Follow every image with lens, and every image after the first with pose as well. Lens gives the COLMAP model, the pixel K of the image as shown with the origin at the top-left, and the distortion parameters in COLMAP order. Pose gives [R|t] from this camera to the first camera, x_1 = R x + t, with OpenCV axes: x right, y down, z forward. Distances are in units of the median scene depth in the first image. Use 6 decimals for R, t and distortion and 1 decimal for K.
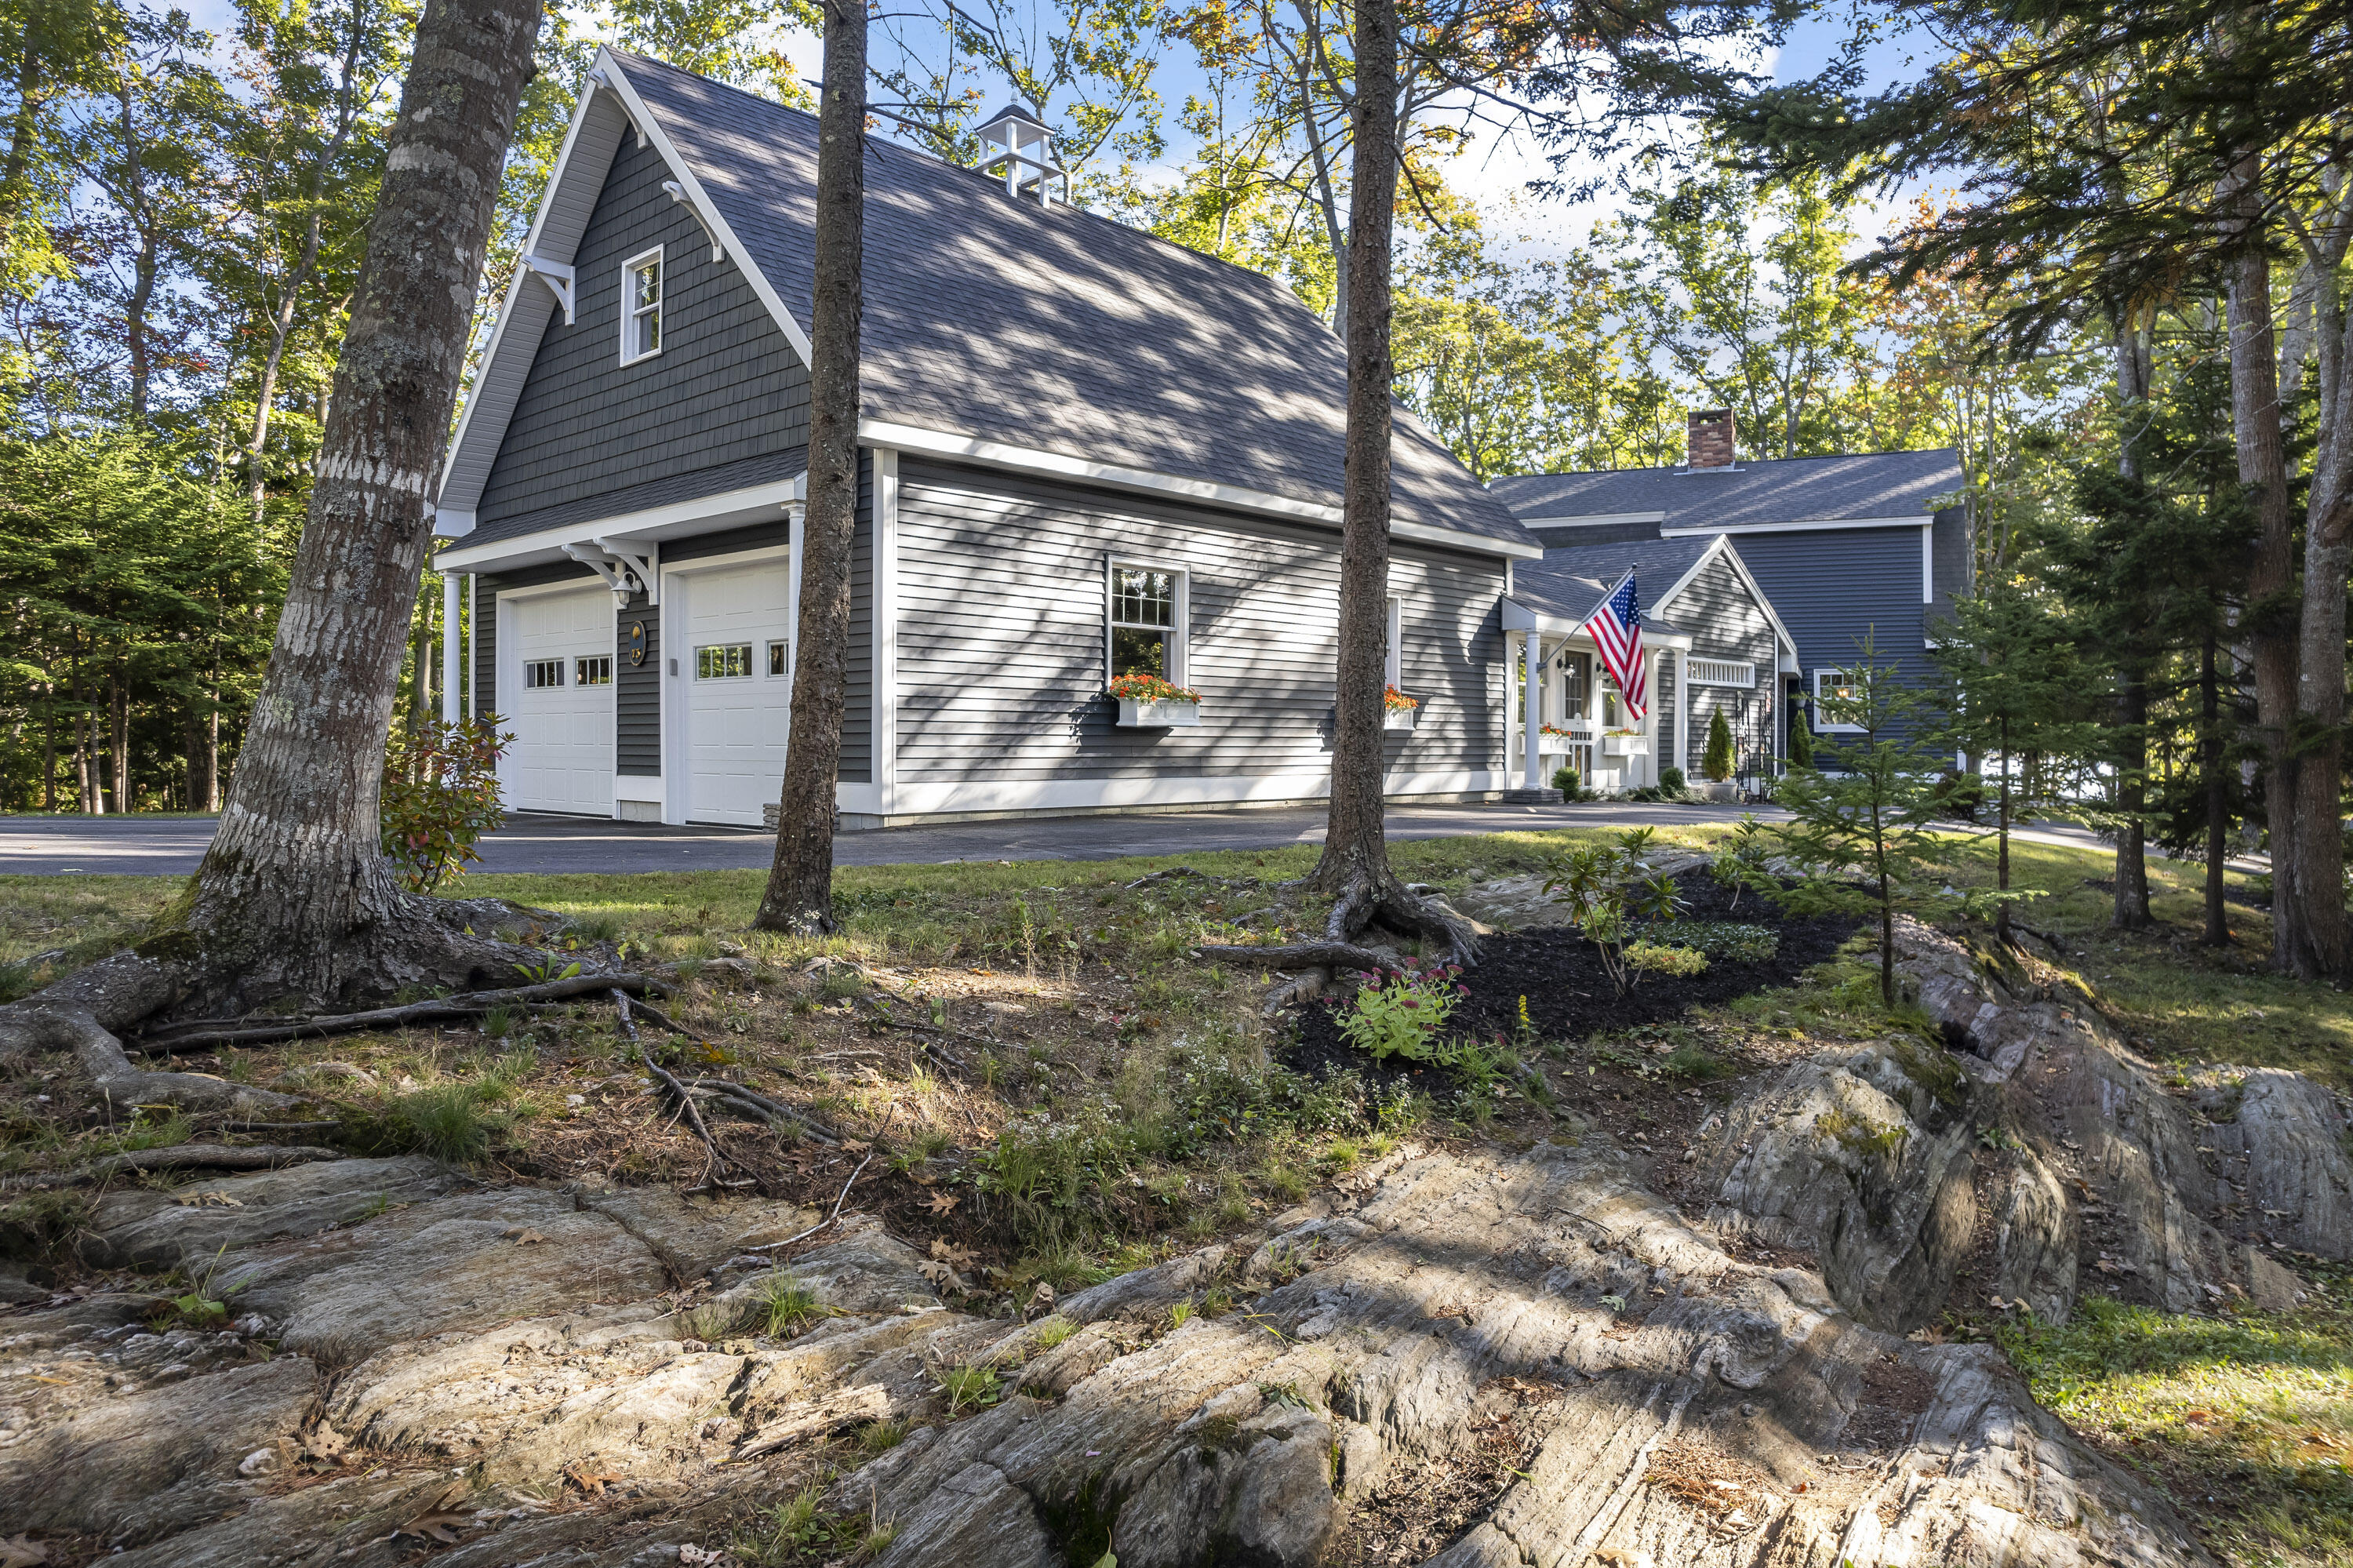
lens RADIAL K [[1454.0, 0, 1174.7], [0, 1454.0, 738.9], [0, 0, 1]] dist [-0.043834, -0.000407]
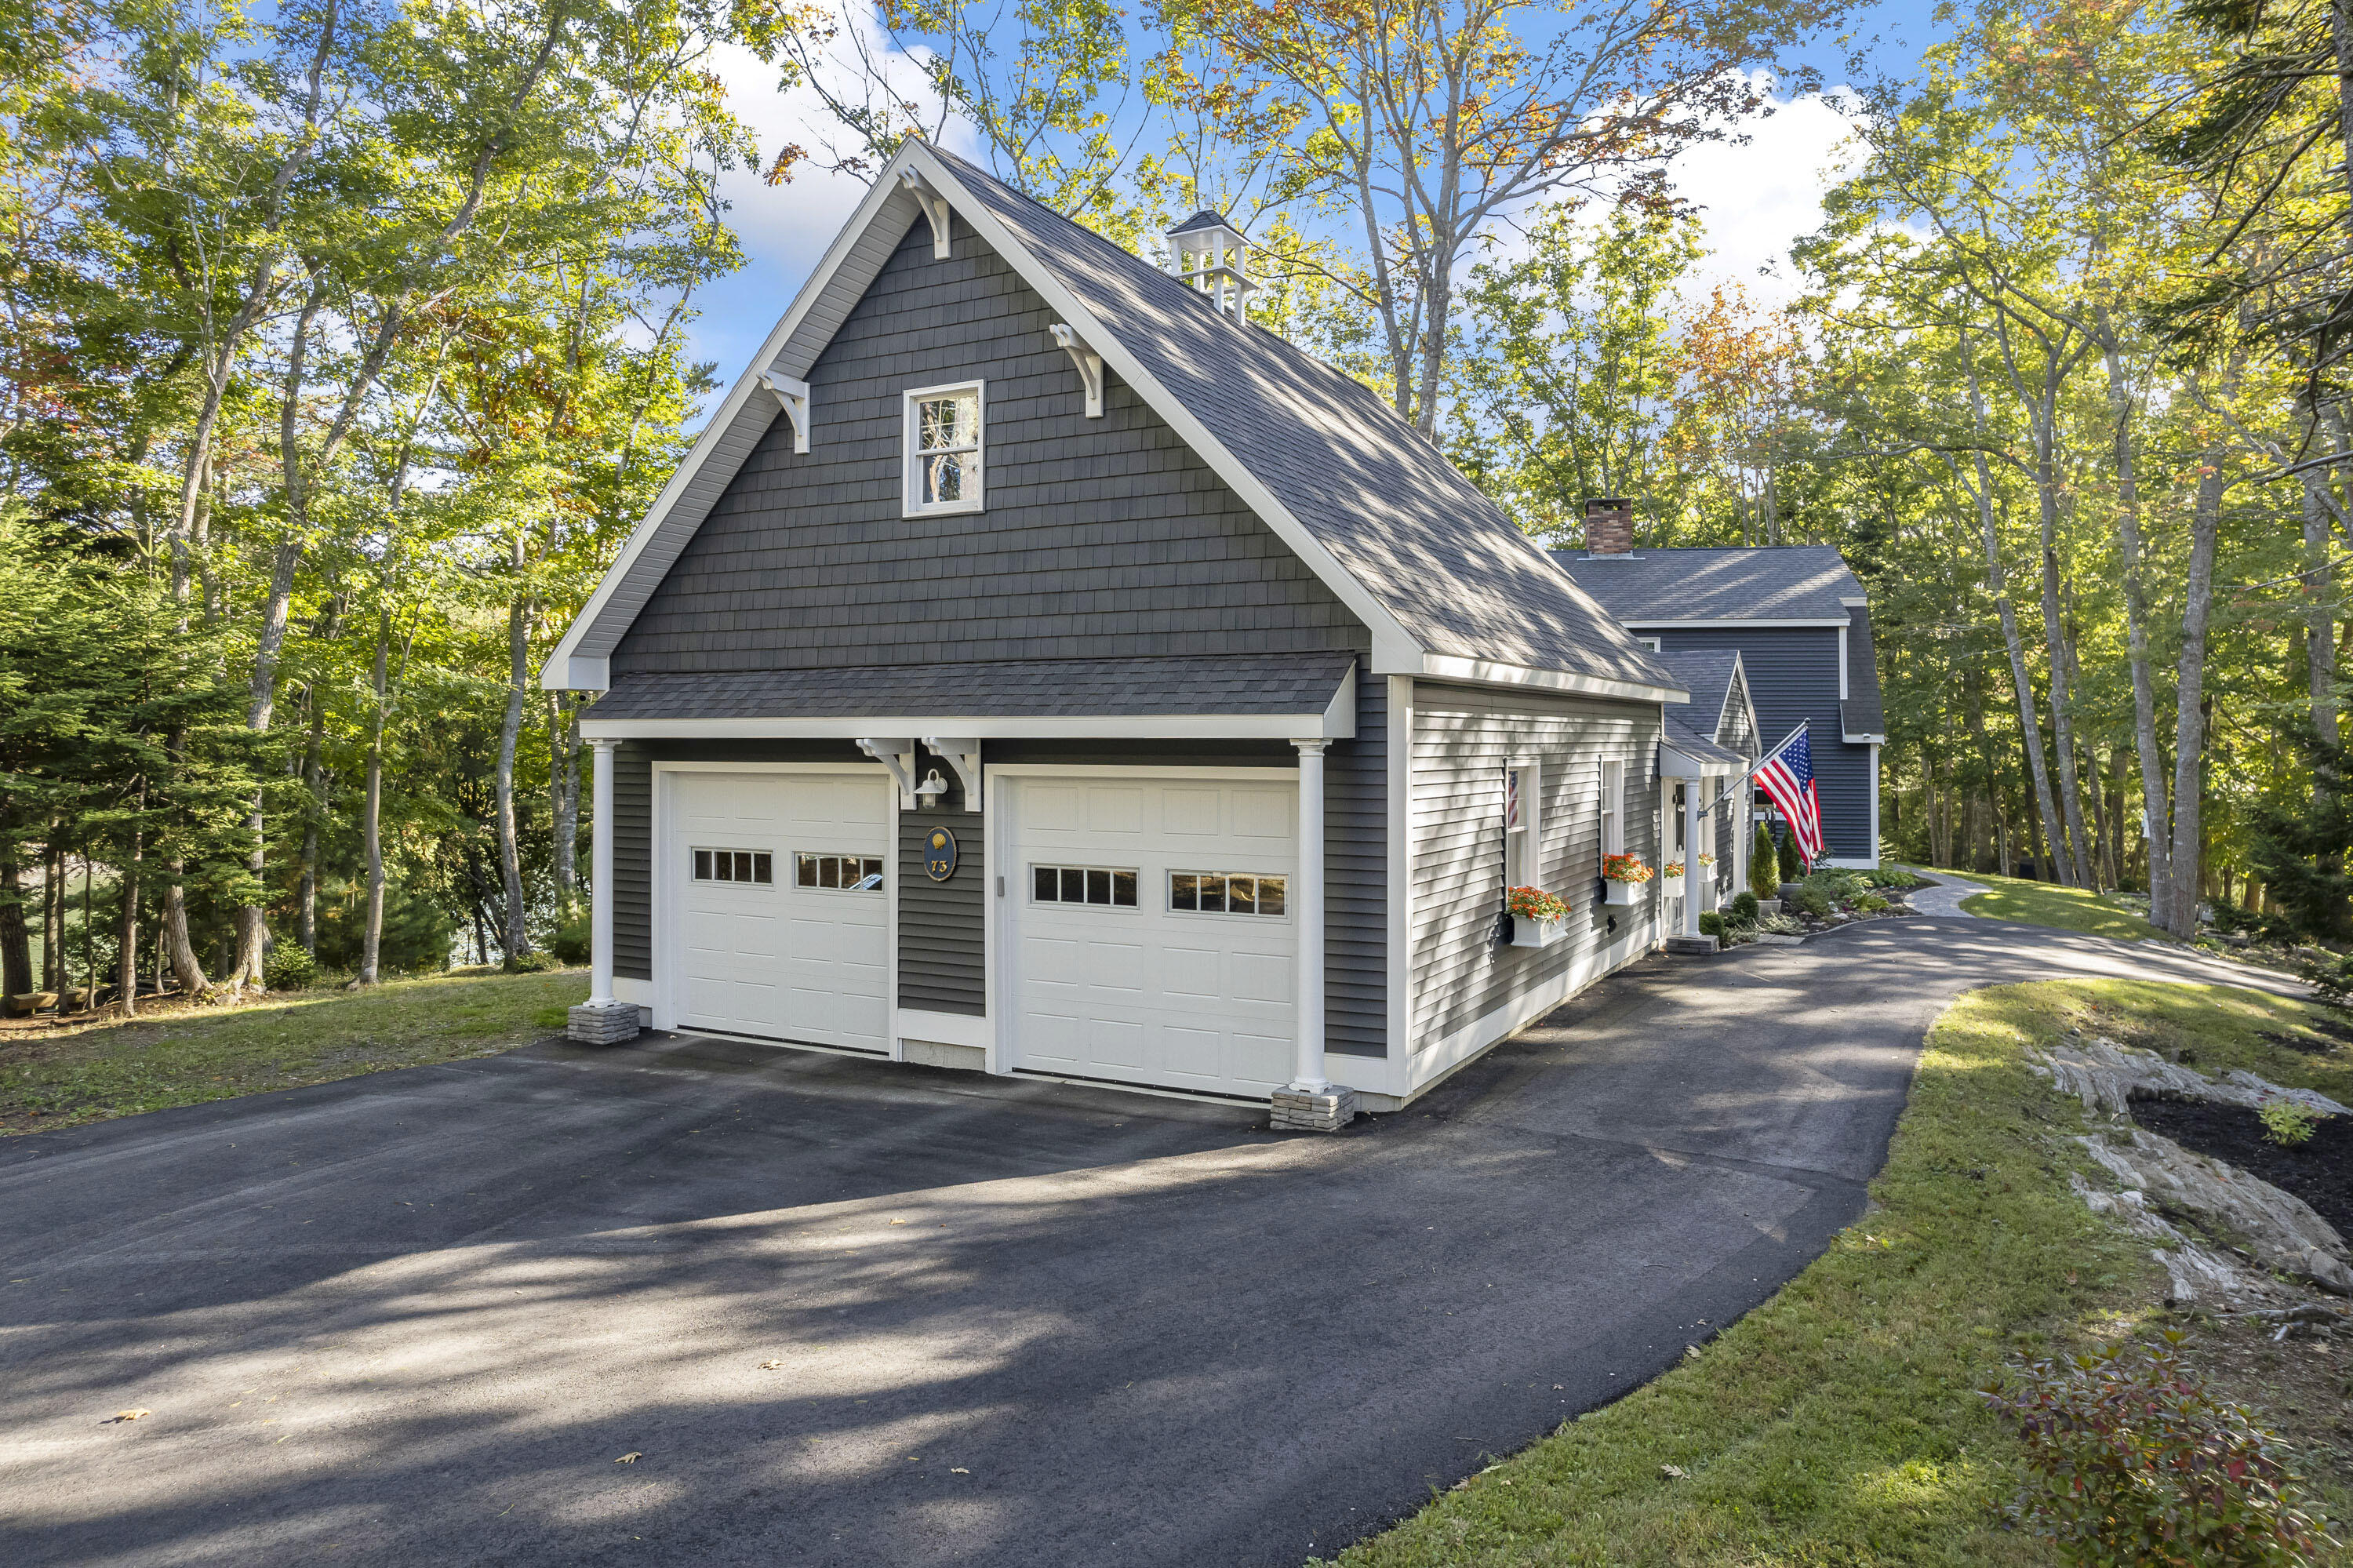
lens RADIAL K [[1454.0, 0, 1174.7], [0, 1454.0, 738.9], [0, 0, 1]] dist [-0.043834, -0.000407]
pose [[0.969193, -0.002527, 0.246288, -0.446393], [0.002094, 0.999996, 0.002018, -0.133994], [-0.246292, -0.001440, 0.969194, 0.152832]]
